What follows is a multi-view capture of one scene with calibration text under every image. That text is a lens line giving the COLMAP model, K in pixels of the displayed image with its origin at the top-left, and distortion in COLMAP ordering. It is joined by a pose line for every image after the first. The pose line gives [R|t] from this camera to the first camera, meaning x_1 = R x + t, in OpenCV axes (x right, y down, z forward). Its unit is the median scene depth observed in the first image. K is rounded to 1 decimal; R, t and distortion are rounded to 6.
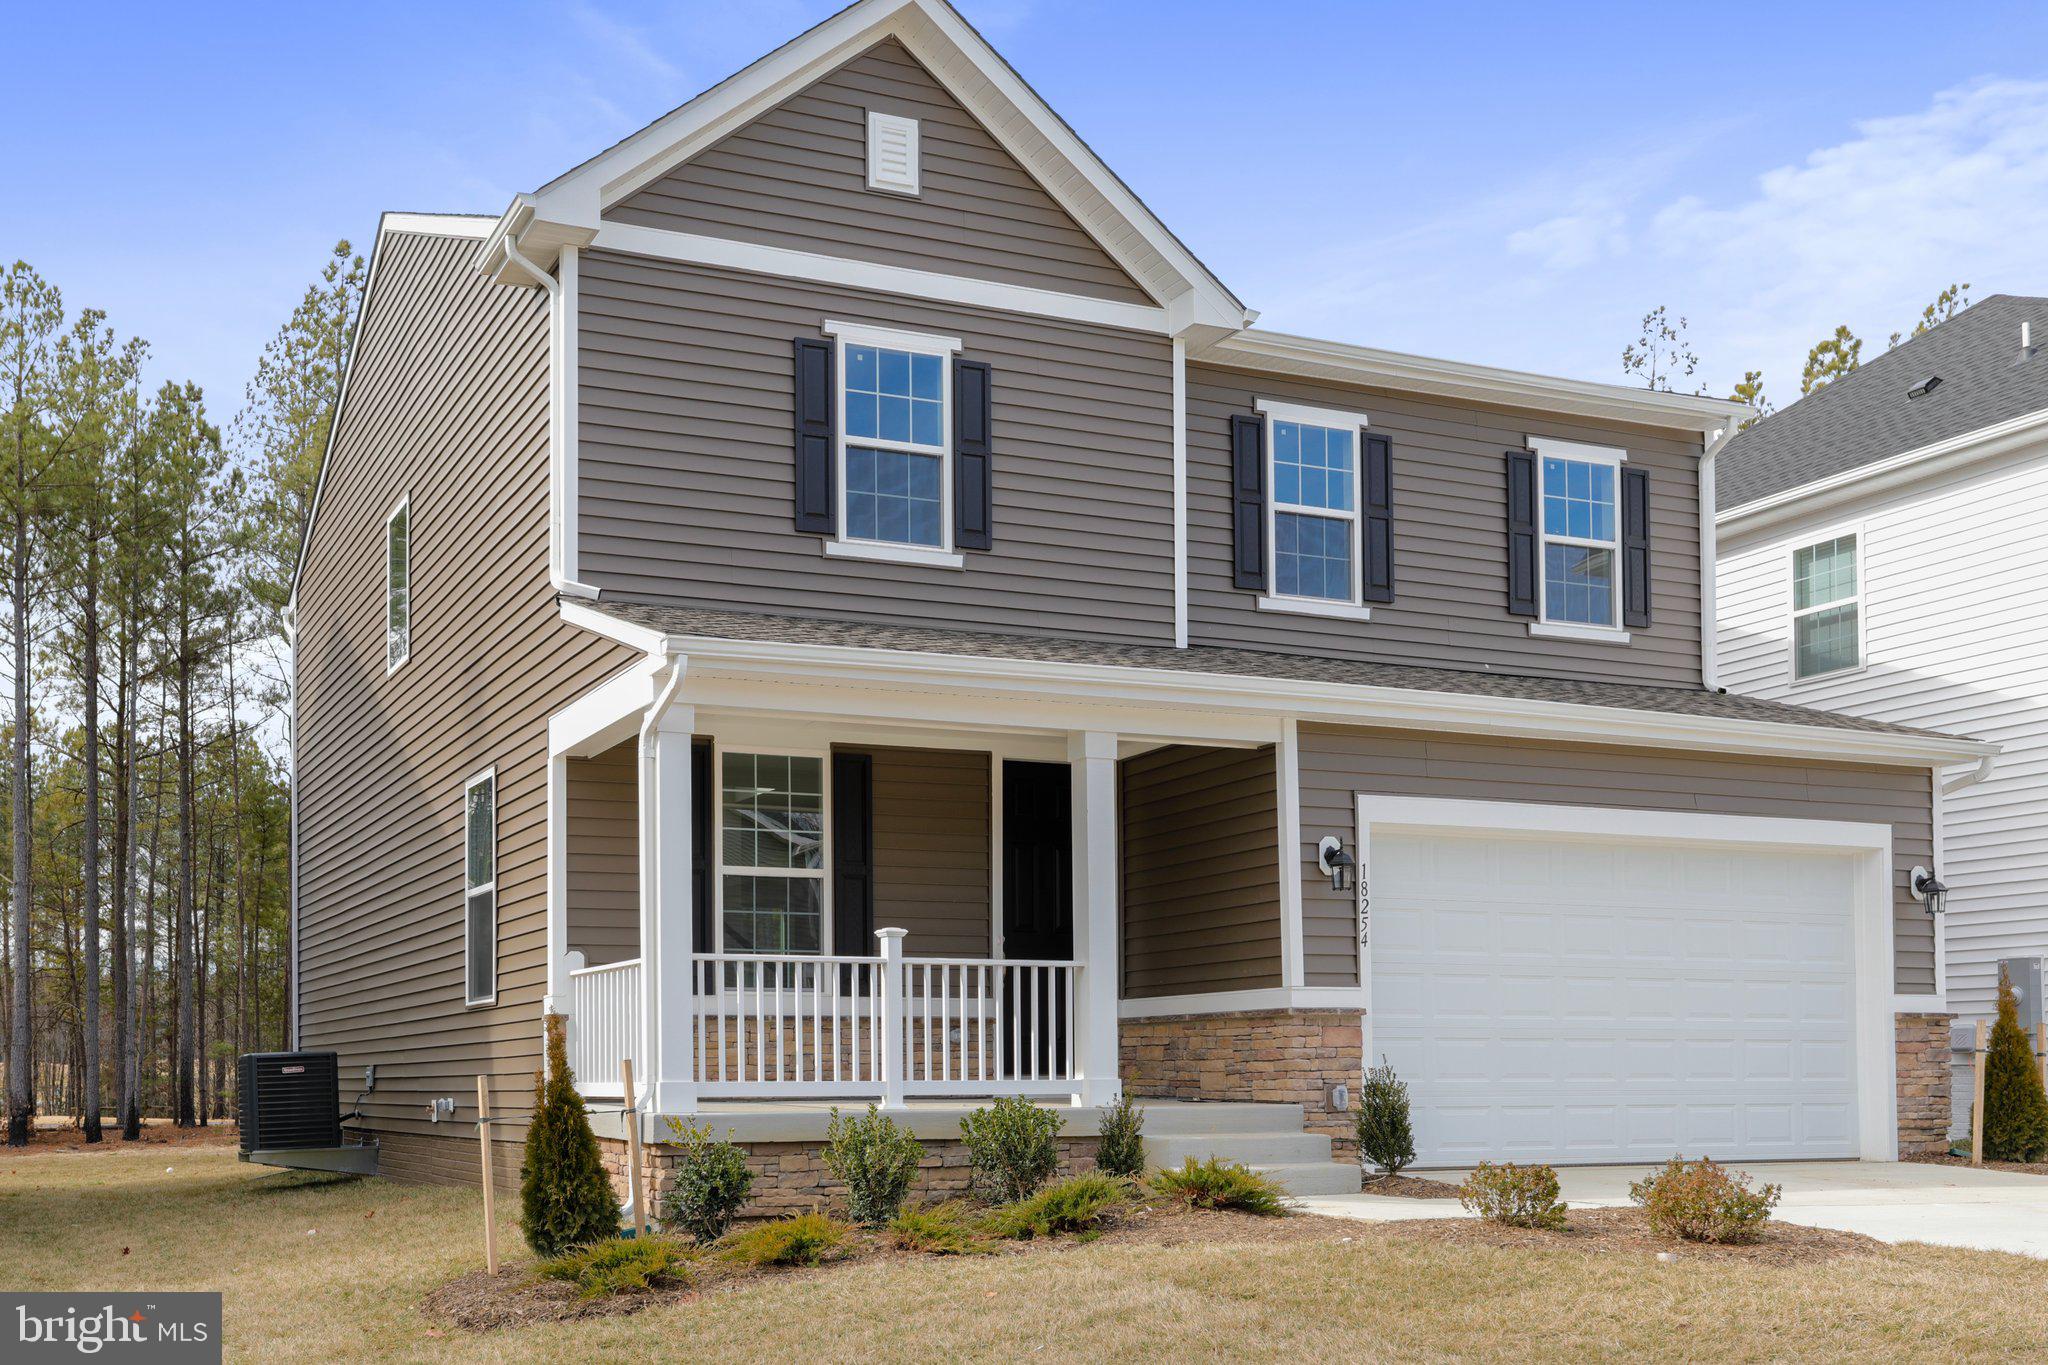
lens RADIAL K [[2505.7, 0, 907.6], [0, 2505.7, 822.9], [0, 0, 1]] dist [0.085409, -0.055357]
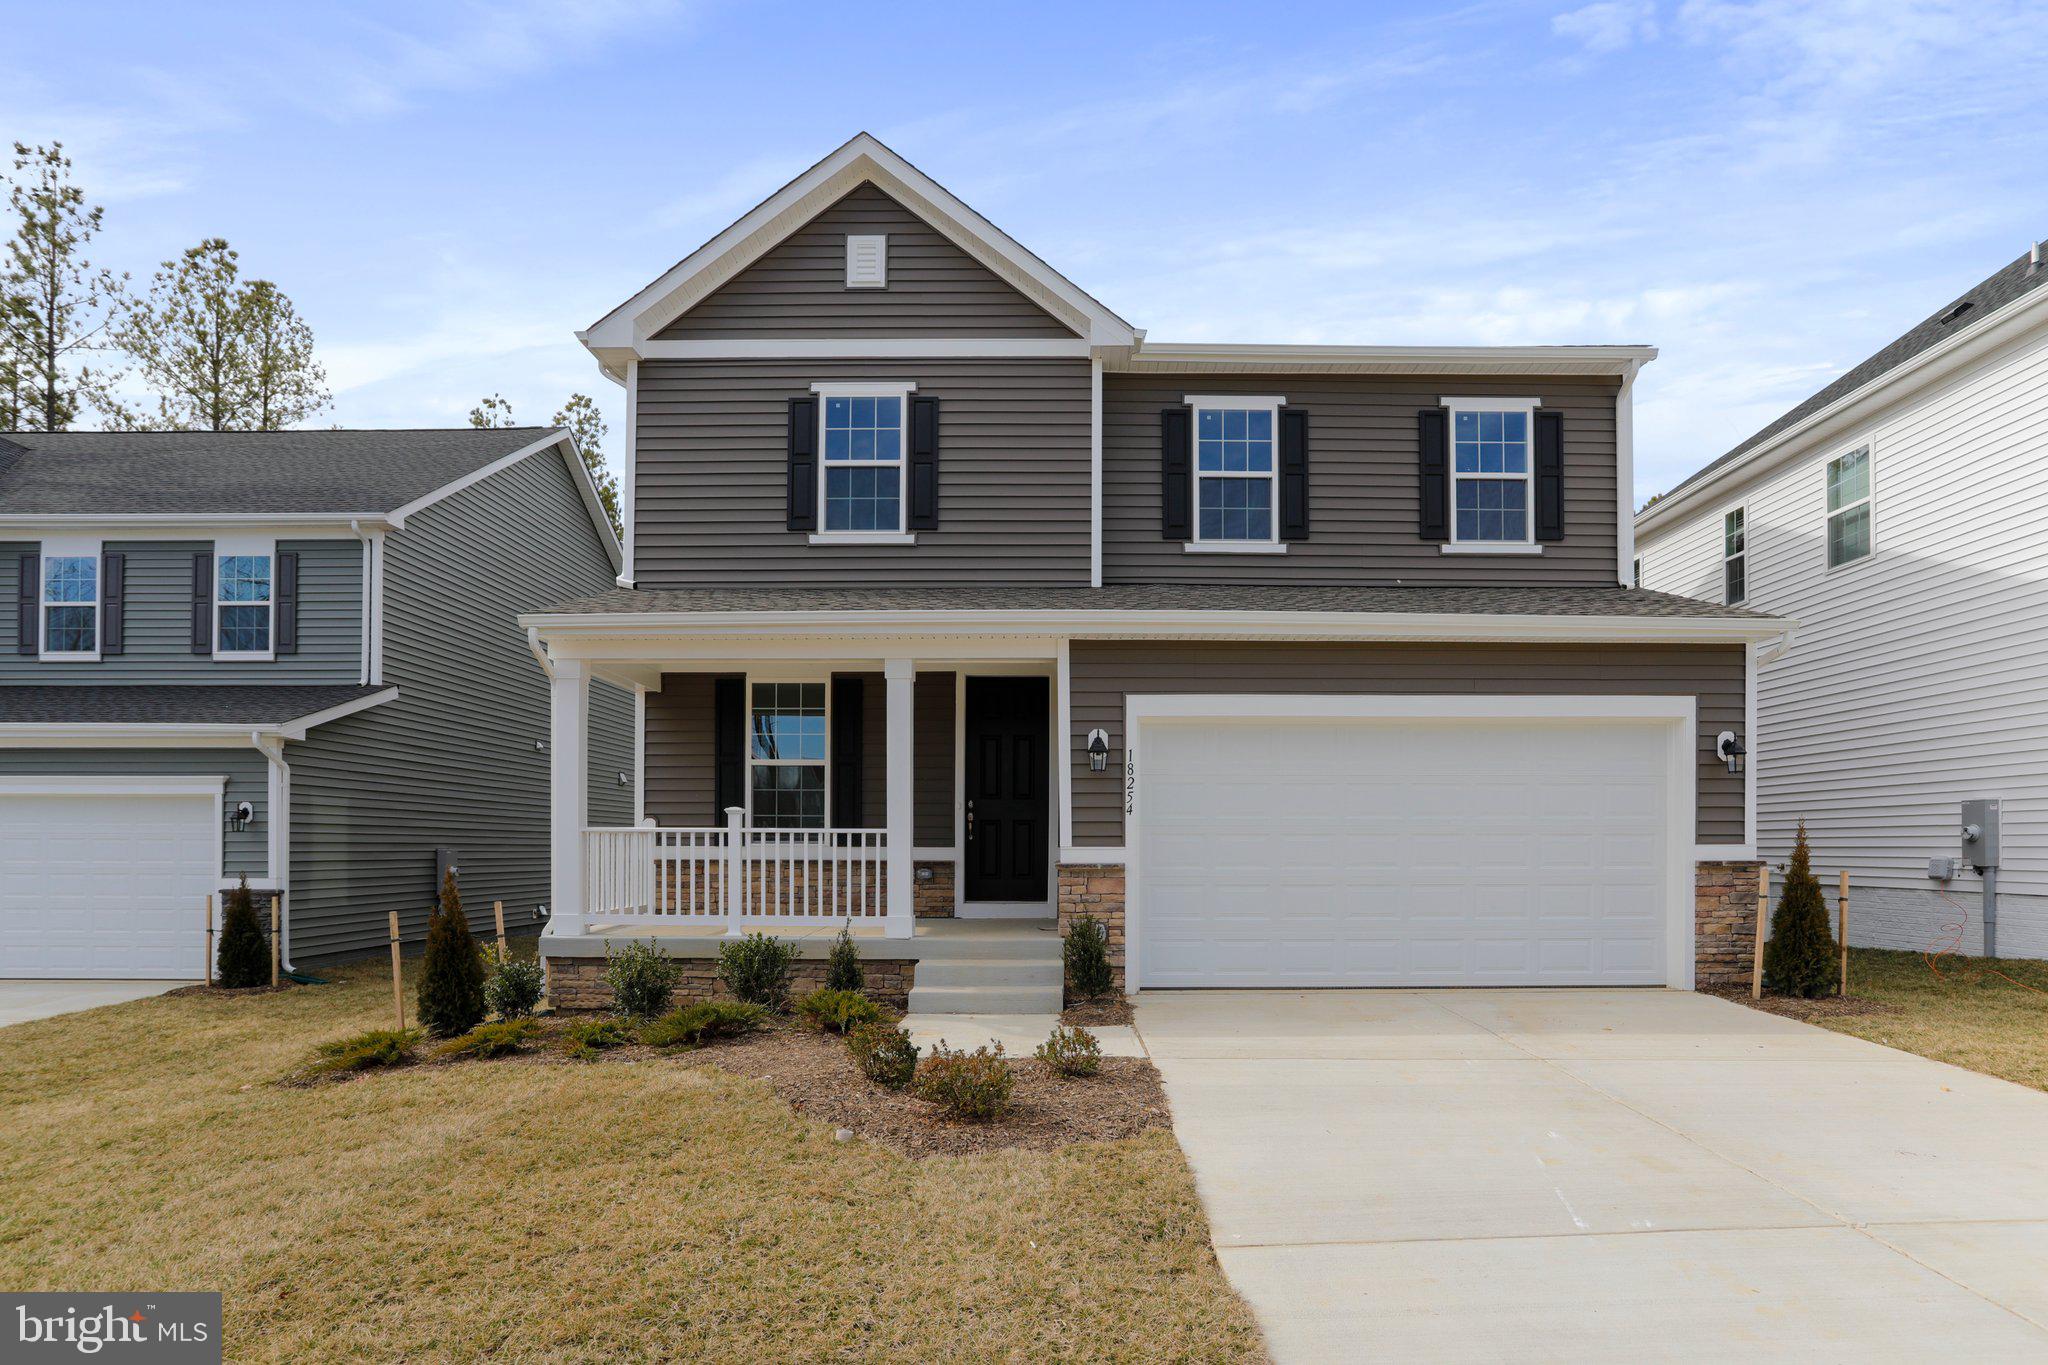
lens RADIAL K [[1340.3, 0, 1025.0], [0, 1340.3, 751.2], [0, 0, 1]] dist [-0.048730, 0.043771]
pose [[0.889492, -0.022756, -0.456384, 0.415308], [0.040608, 0.998744, 0.029344, -0.004540], [0.455143, -0.044634, 0.889299, 0.350079]]
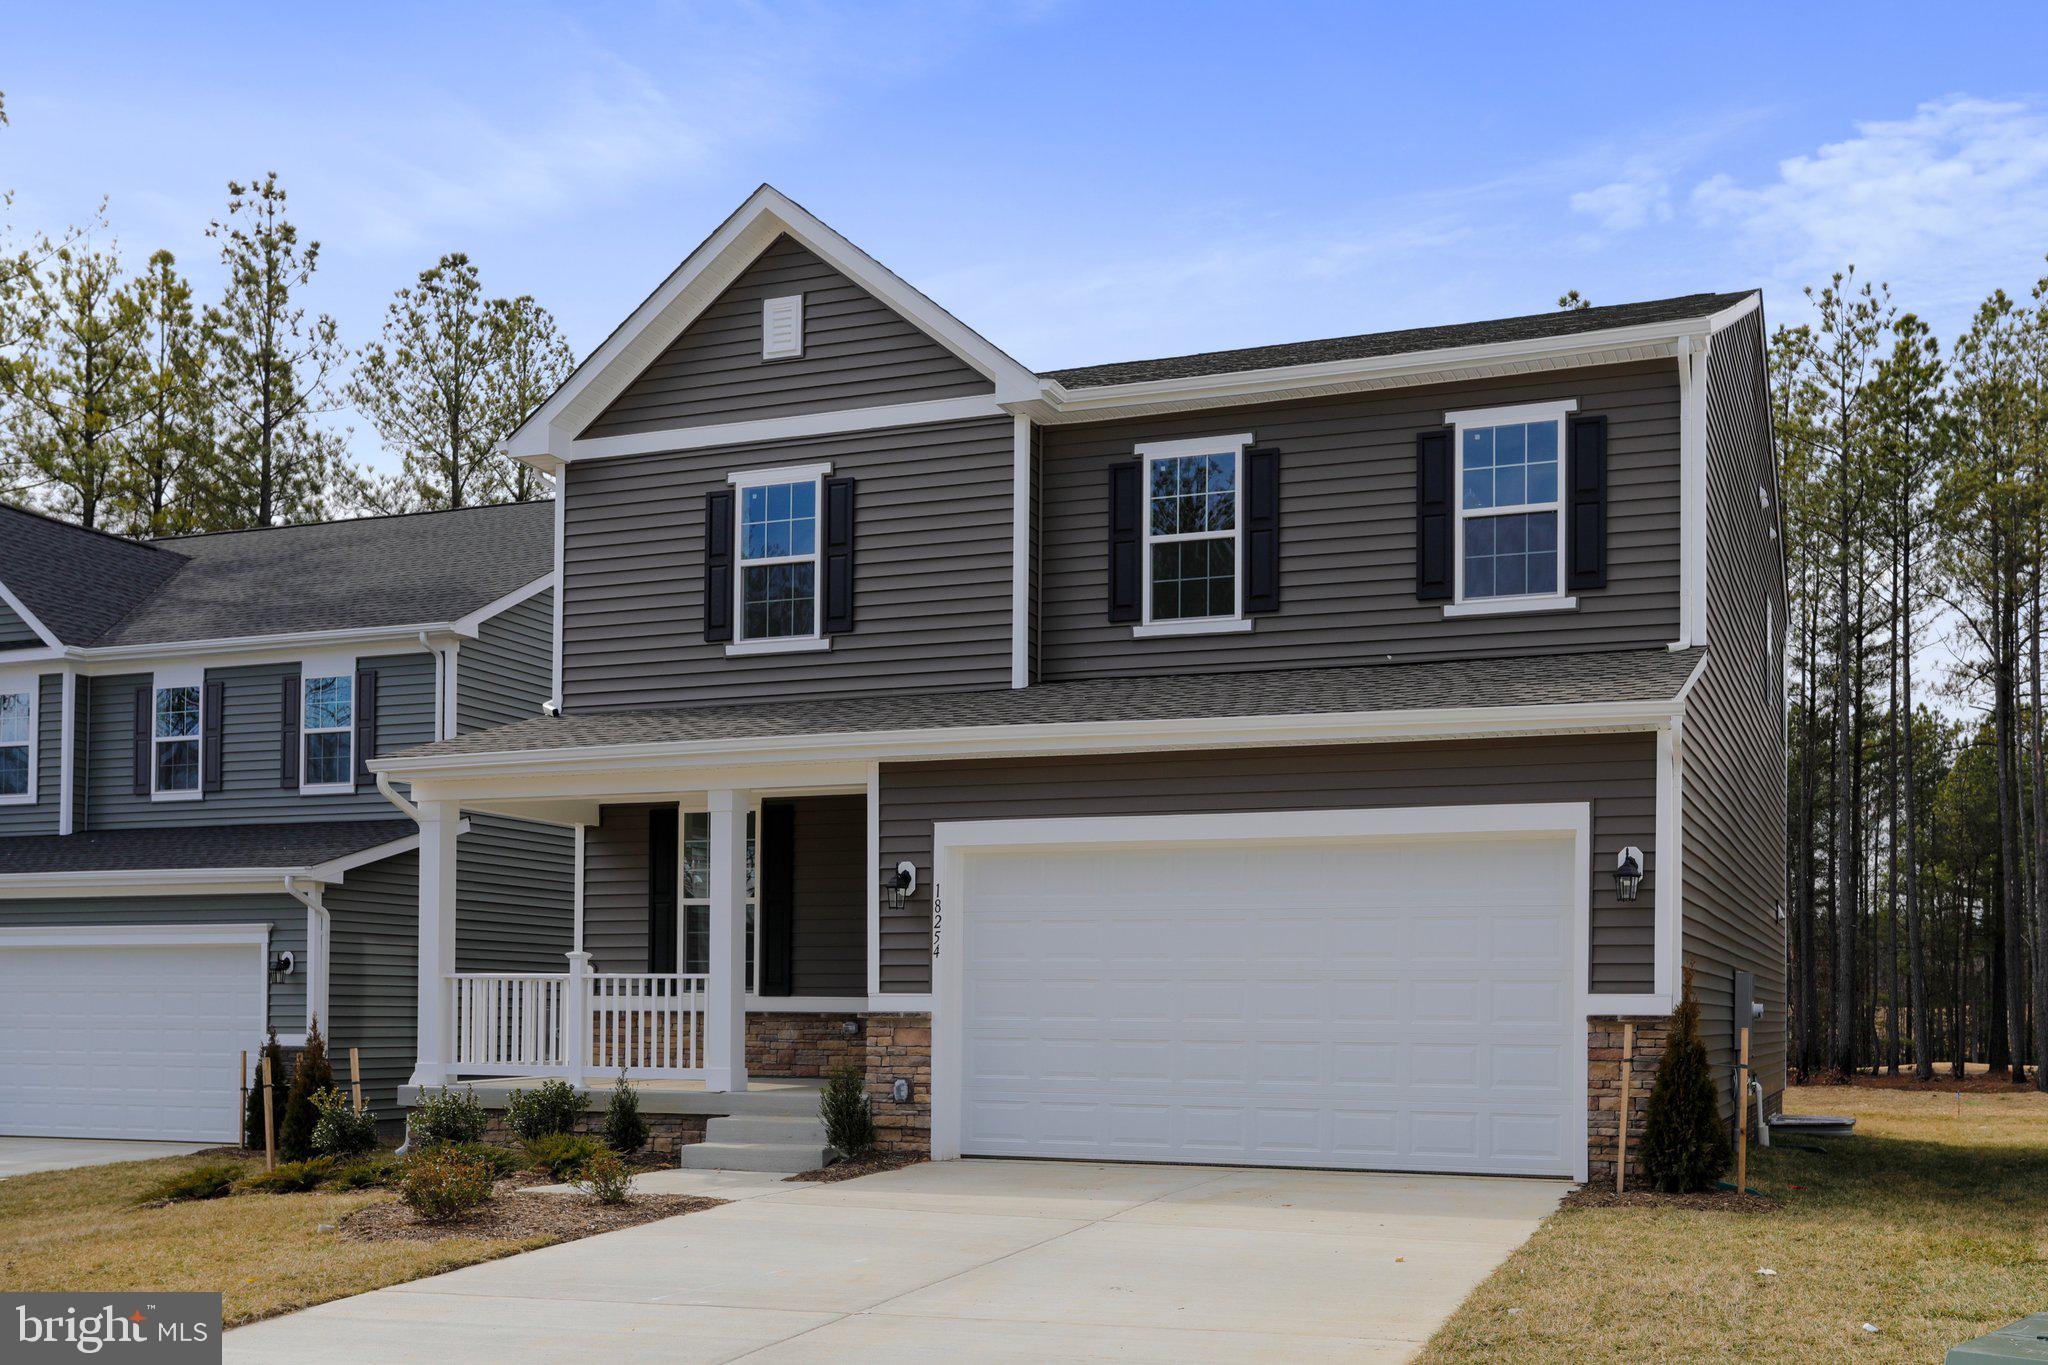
lens RADIAL K [[2256.0, 0, 1023.7], [0, 2256.0, 802.3], [0, 0, 1]] dist [0.078036, 0.020167]
pose [[0.628774, -0.060365, -0.775241, 0.931818], [0.070114, 0.997322, -0.020790, 0.003376], [0.774420, -0.041283, 0.631323, 0.366460]]
